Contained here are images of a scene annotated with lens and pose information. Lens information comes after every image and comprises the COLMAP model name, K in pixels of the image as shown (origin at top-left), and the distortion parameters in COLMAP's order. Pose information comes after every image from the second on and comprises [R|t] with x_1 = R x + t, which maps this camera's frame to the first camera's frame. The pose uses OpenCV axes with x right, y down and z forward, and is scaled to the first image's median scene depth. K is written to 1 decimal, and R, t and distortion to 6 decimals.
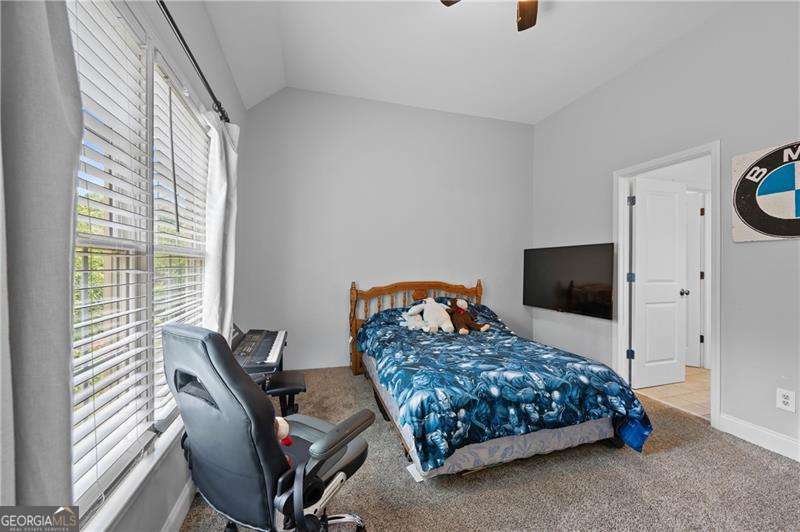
lens RADIAL K [[321.2, 0, 403.2], [0, 321.2, 267.0], [0, 0, 1]] dist [0.000642, 0.000032]
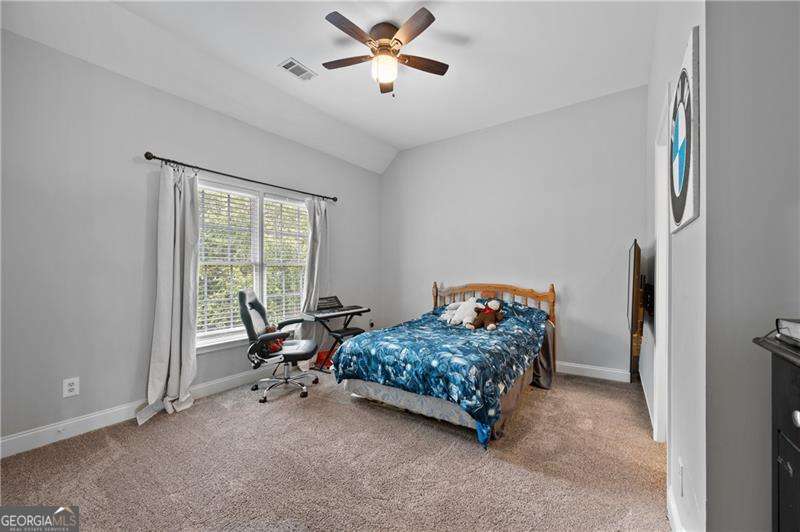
lens RADIAL K [[321.2, 0, 401.7], [0, 321.2, 264.6], [0, 0, 1]] dist [0.000642, 0.000032]
pose [[0.615430, -0.005951, -0.788169, 1.553011], [-0.004338, 0.999931, -0.010937, -0.013516], [0.788180, 0.010150, 0.615361, 0.153568]]
